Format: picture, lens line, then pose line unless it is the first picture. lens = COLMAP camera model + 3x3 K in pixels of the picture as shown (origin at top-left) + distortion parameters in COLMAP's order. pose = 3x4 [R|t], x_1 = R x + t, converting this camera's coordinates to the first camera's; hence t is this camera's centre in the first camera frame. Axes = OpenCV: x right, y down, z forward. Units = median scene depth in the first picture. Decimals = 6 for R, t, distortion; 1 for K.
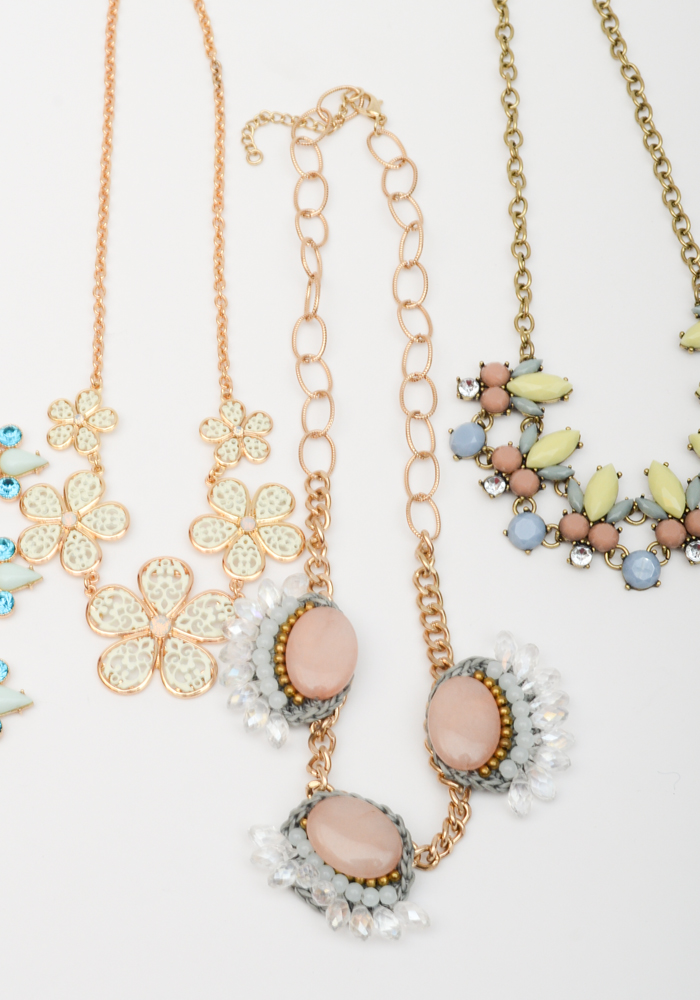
lens RADIAL K [[2636.7, 0, 348.5], [0, 2636.7, 501.7], [0, 0, 1]] dist [0.044412, 0.000000]
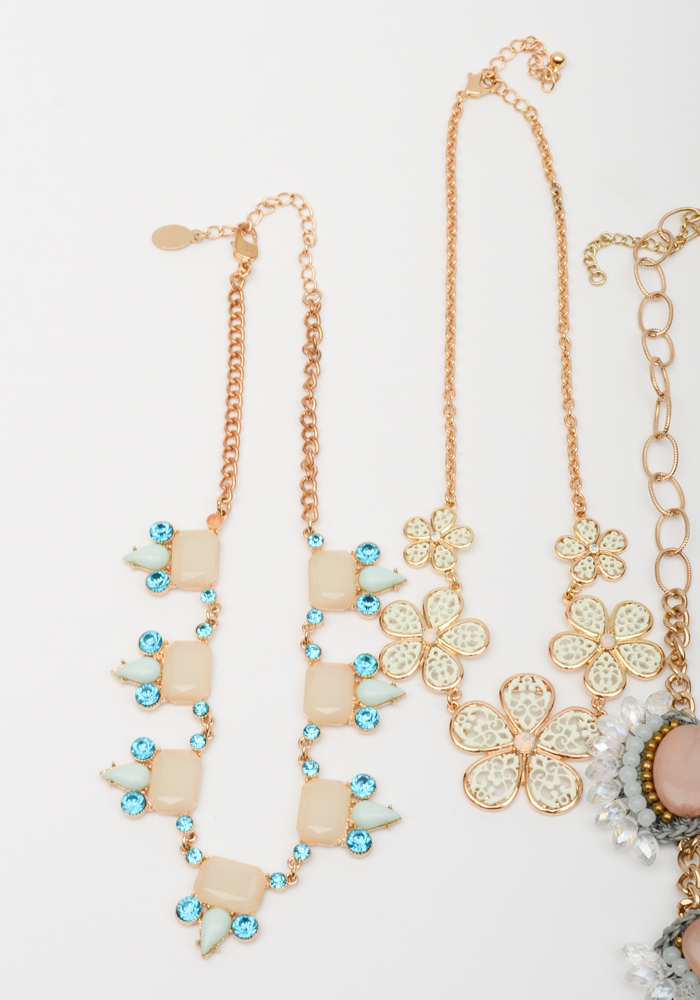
lens RADIAL K [[2636.7, 0, 347.9], [0, 2636.7, 498.0], [0, 0, 1]] dist [0.044412, 0.000000]
pose [[0.998499, 0.000886, -0.054771, -0.082422], [-0.003071, 0.999202, -0.039816, -0.005818], [0.054692, 0.039925, 0.997705, -0.014593]]
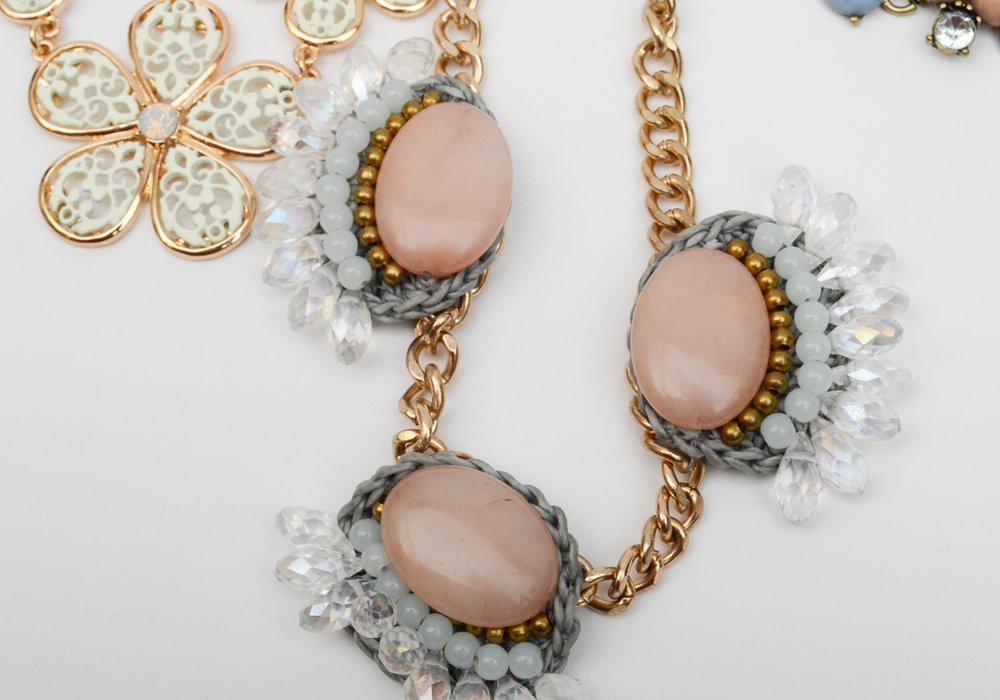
lens RADIAL K [[2636.7, 0, 529.5], [0, 2636.7, 367.7], [0, 0, 1]] dist [0.044412, 0.000000]
pose [[0.994416, 0.060744, -0.086297, 0.053198], [-0.049291, 0.990399, 0.129153, 0.023063], [0.093314, -0.124178, 0.987862, 0.459740]]
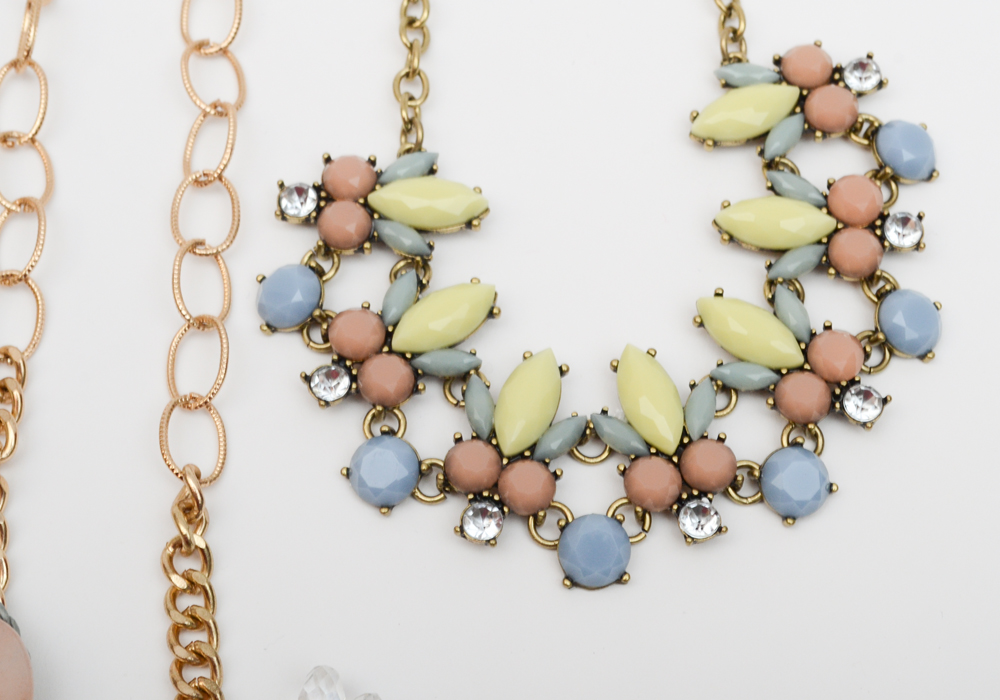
lens RADIAL K [[2636.7, 0, 544.8], [0, 2636.7, 345.8], [0, 0, 1]] dist [0.044412, 0.000000]
pose [[0.999406, 0.027605, 0.020626, 0.088524], [-0.027676, 0.999612, 0.003173, -0.016769], [-0.020530, -0.003742, 0.999782, 0.467309]]
